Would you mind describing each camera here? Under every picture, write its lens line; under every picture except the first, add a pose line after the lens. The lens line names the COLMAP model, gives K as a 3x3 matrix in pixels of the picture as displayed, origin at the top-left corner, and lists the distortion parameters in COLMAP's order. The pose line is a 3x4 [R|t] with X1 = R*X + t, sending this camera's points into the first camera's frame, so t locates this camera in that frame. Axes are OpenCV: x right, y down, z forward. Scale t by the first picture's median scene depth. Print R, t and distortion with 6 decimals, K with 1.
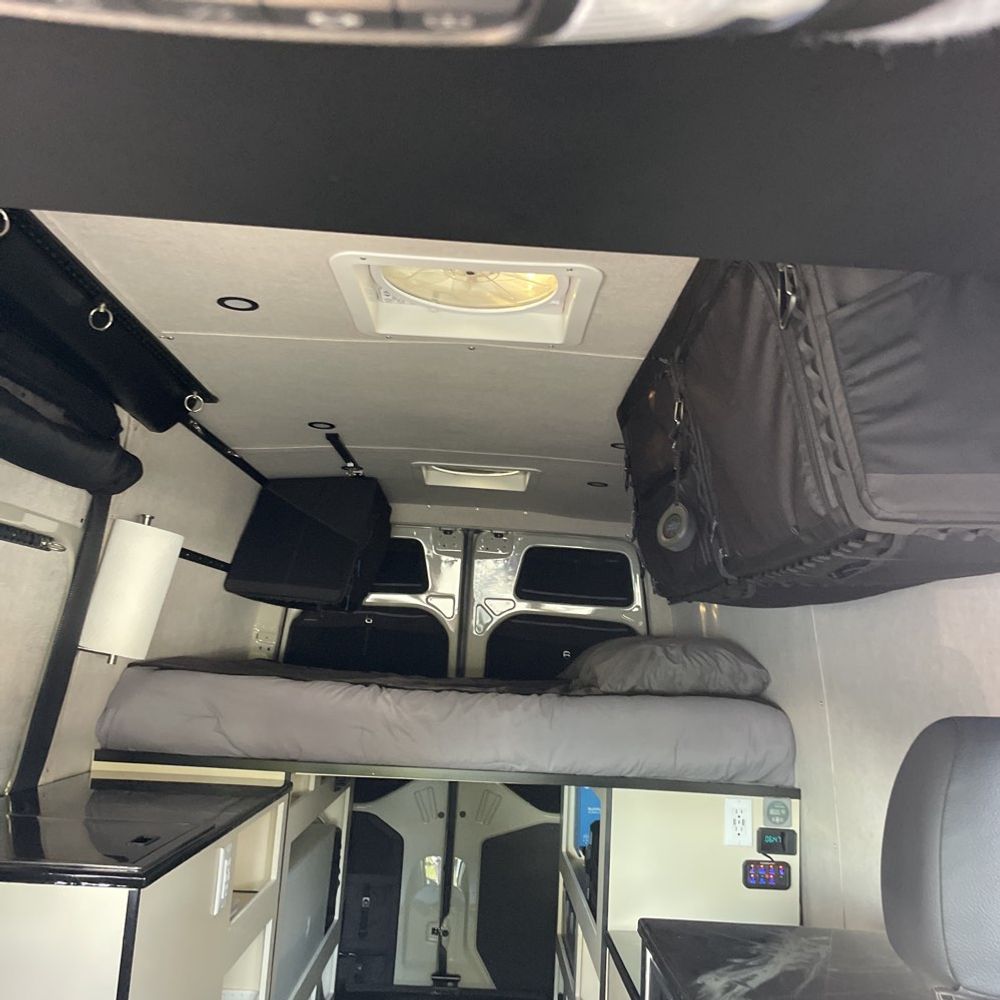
lens RADIAL K [[1004.0, 0, 507.3], [0, 1004.0, 506.6], [0, 0, 1]] dist [0.049768, 0.000000]
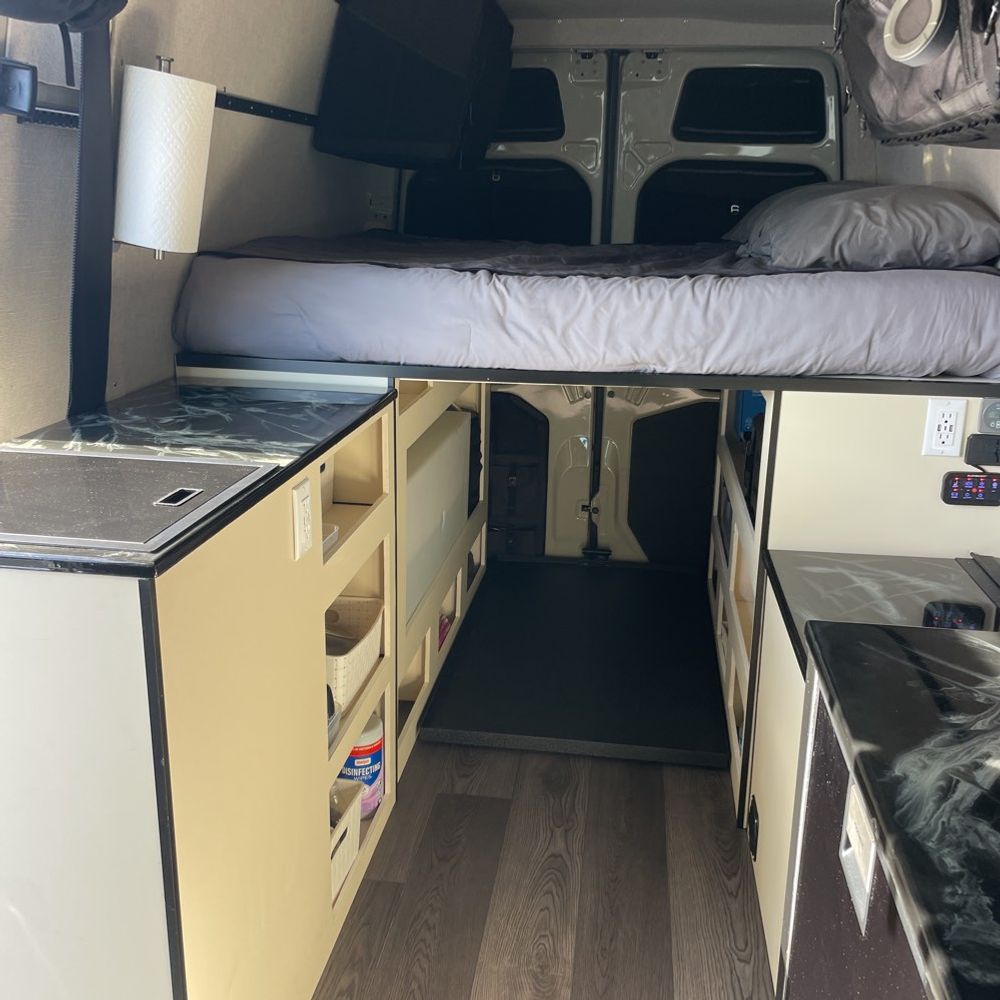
lens RADIAL K [[1004.0, 0, 496.8], [0, 1004.0, 499.6], [0, 0, 1]] dist [0.049768, 0.000000]
pose [[0.984627, 0.008365, -0.174471, 0.018101], [0.066417, 0.905898, 0.418255, 0.004794], [0.161551, -0.423413, 0.891416, 0.177271]]
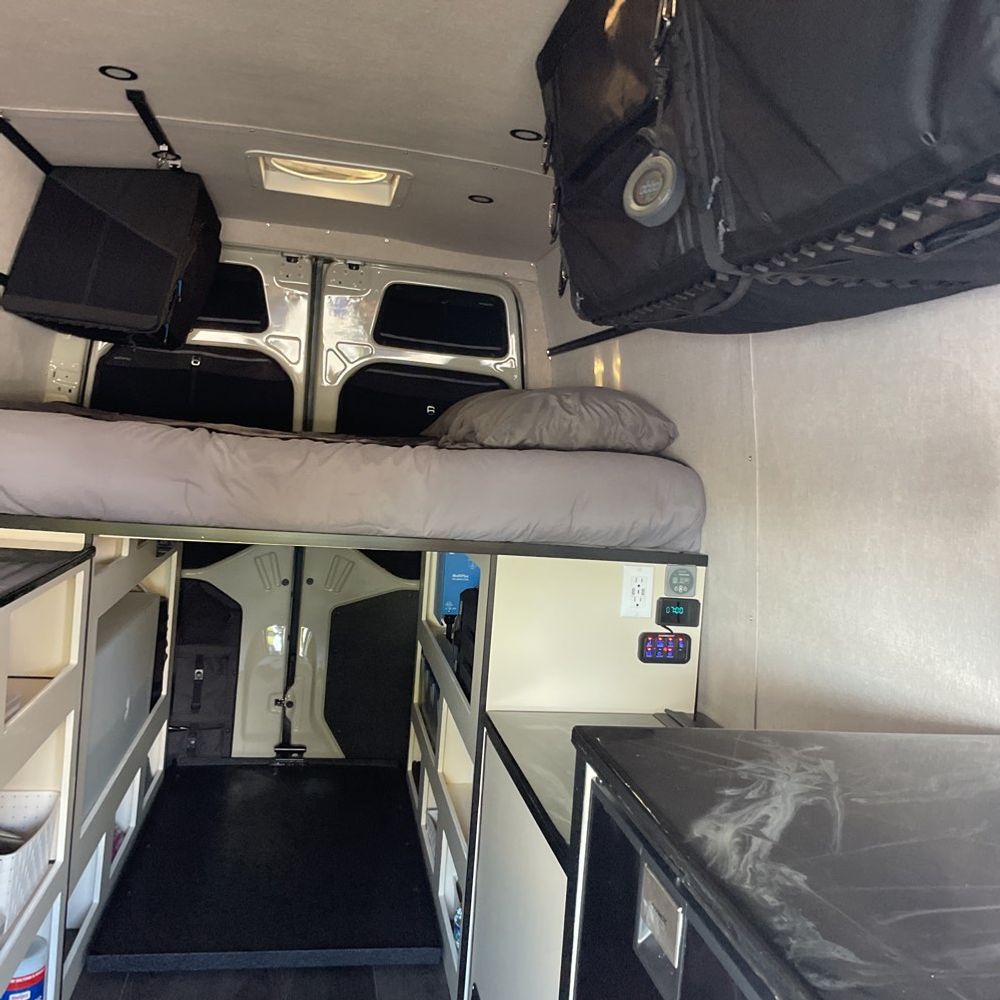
lens RADIAL K [[1004.0, 0, 513.2], [0, 1004.0, 492.5], [0, 0, 1]] dist [0.049768, 0.000000]
pose [[0.986373, 0.013024, 0.164006, -0.018354], [-0.047427, 0.977054, 0.207646, 0.044622], [-0.157538, -0.212595, 0.964357, 0.167696]]
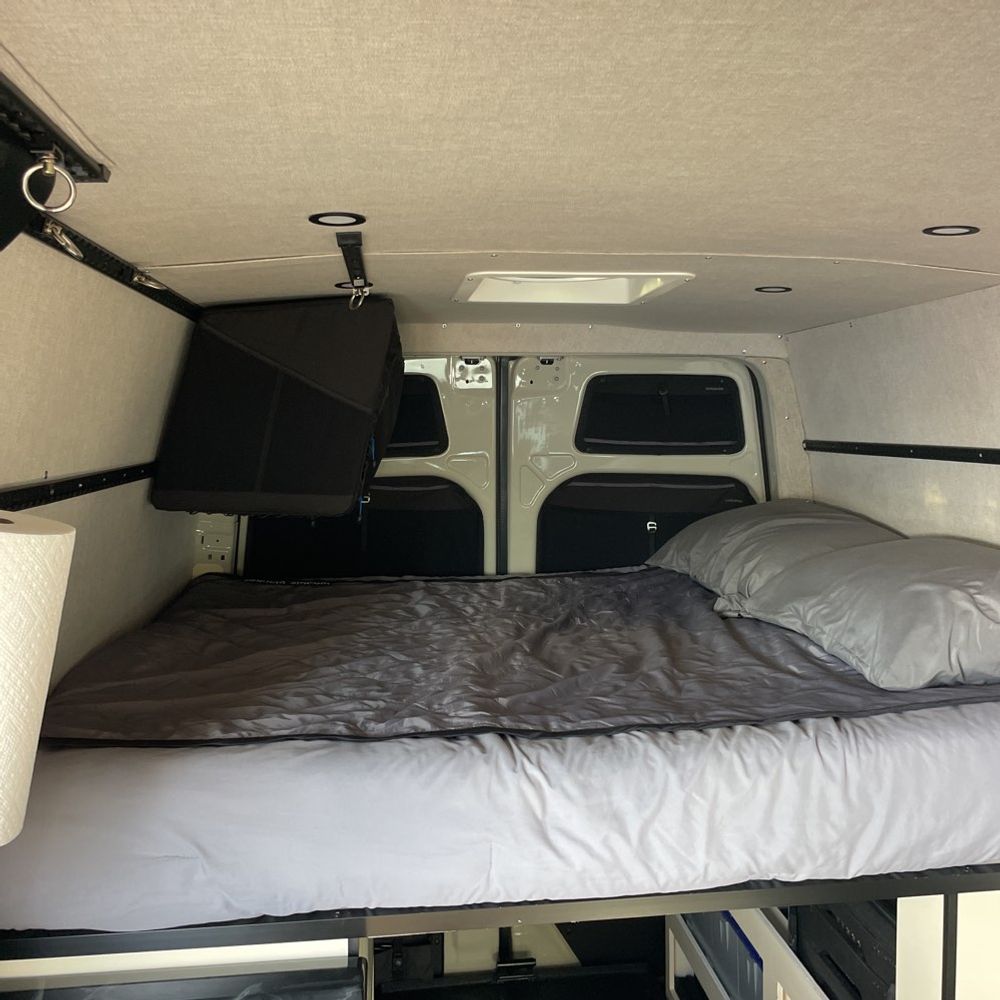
lens RADIAL K [[1004.0, 0, 509.6], [0, 1004.0, 500.4], [0, 0, 1]] dist [0.049768, 0.000000]
pose [[0.992986, -0.072032, 0.093751, -0.146401], [0.048435, 0.971219, 0.233211, -0.054950], [-0.107852, -0.227034, 0.967896, 0.466810]]
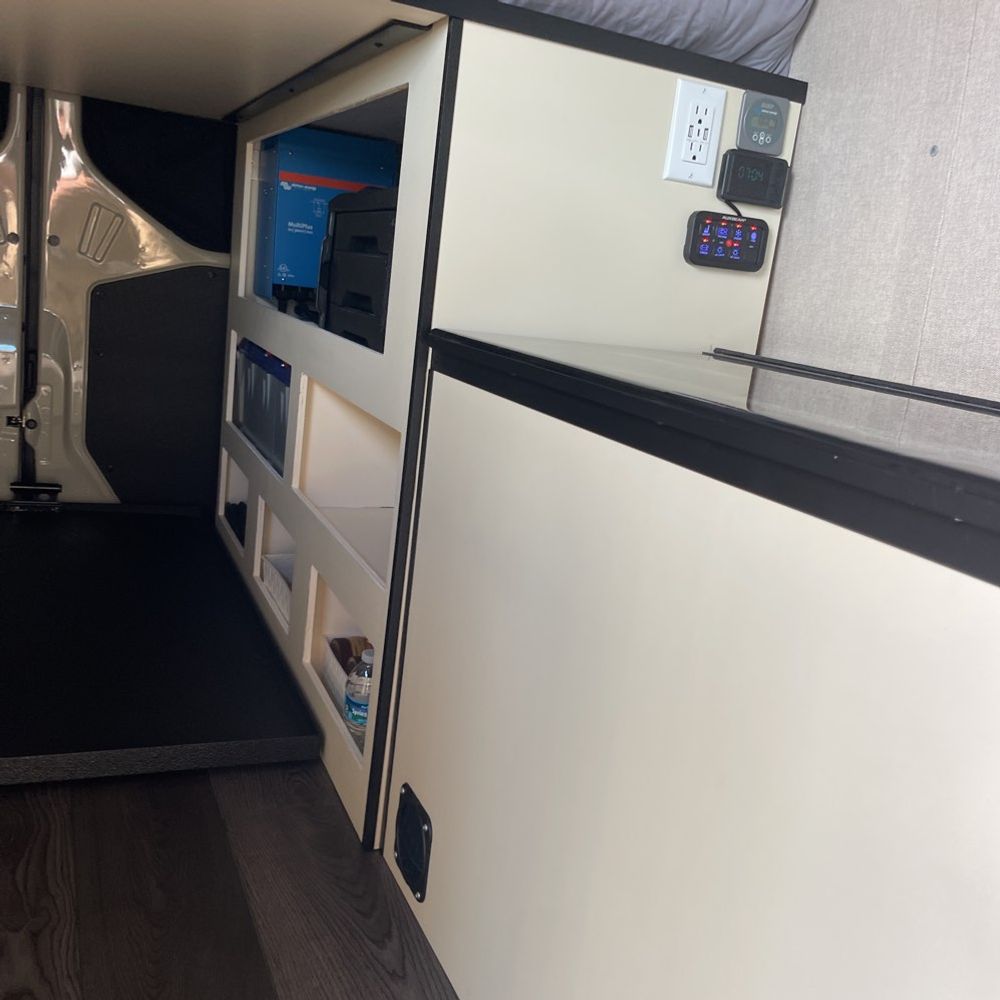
lens RADIAL K [[1004.0, 0, 493.2], [0, 1004.0, 519.1], [0, 0, 1]] dist [0.049768, 0.000000]
pose [[0.925773, -0.020224, 0.377539, -0.046583], [-0.135061, 0.914989, 0.380202, 0.264136], [-0.353133, -0.402972, 0.844341, 0.461227]]
